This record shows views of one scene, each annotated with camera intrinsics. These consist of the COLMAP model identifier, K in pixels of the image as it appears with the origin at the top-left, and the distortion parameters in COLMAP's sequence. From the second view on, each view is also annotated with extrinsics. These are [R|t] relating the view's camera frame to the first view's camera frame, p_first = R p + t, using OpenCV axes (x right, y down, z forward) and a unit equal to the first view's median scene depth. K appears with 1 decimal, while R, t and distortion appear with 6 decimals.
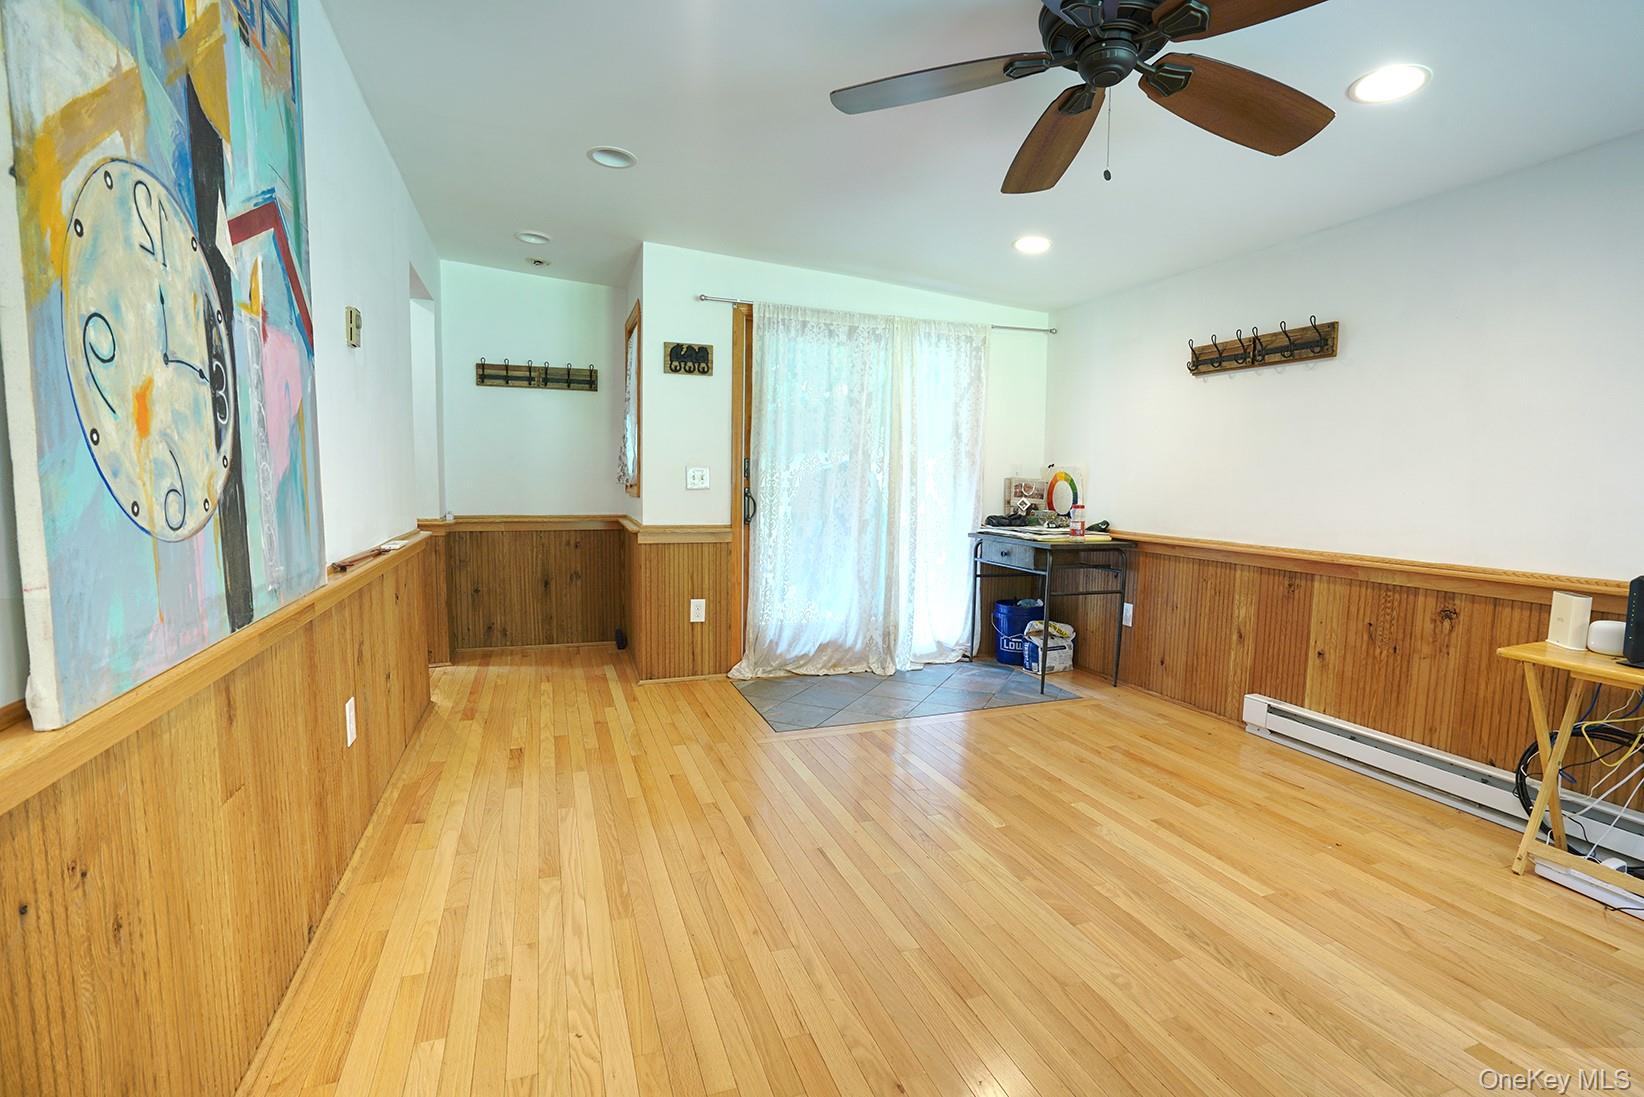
lens RADIAL K [[755.3, 0, 825.4], [0, 755.3, 546.7], [0, 0, 1]] dist [-0.052303, 0.018461]
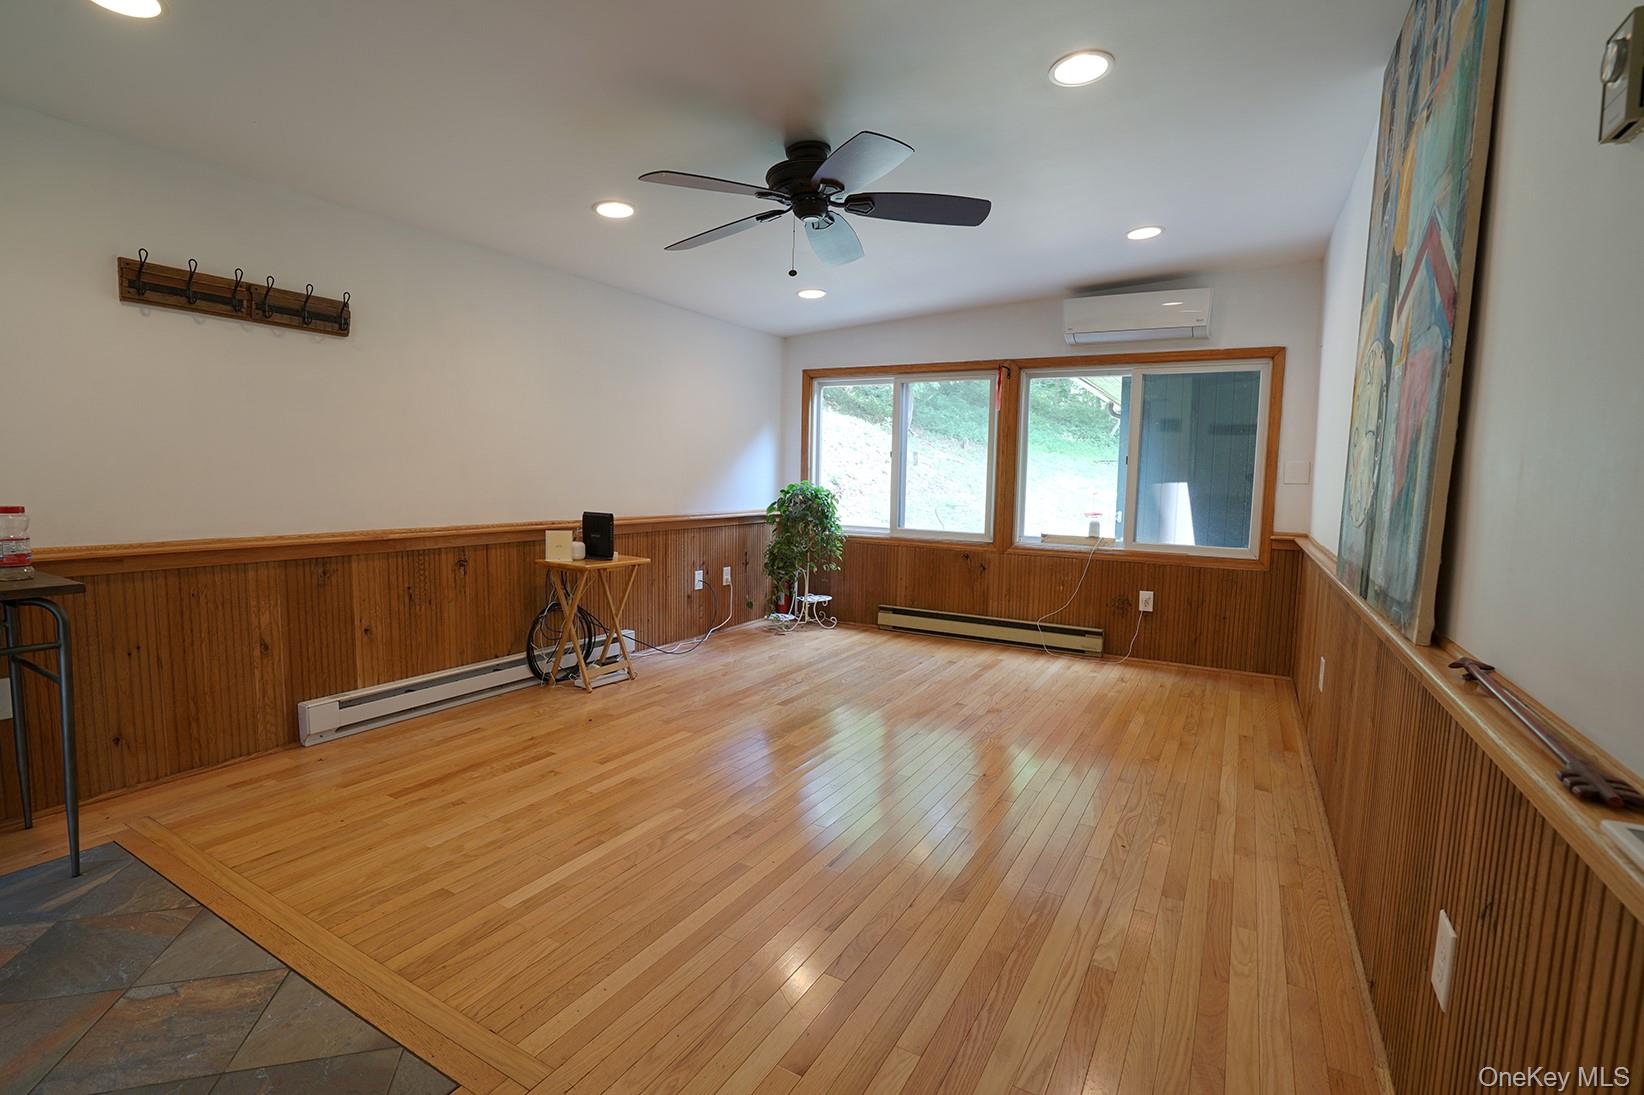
lens RADIAL K [[755.3, 0, 825.7], [0, 755.3, 541.0], [0, 0, 1]] dist [-0.052303, 0.018461]
pose [[-0.638857, -0.096011, 0.763311, -0.527581], [0.038642, 0.986925, 0.156480, -0.117709], [-0.768354, 0.129464, -0.626794, 1.178772]]
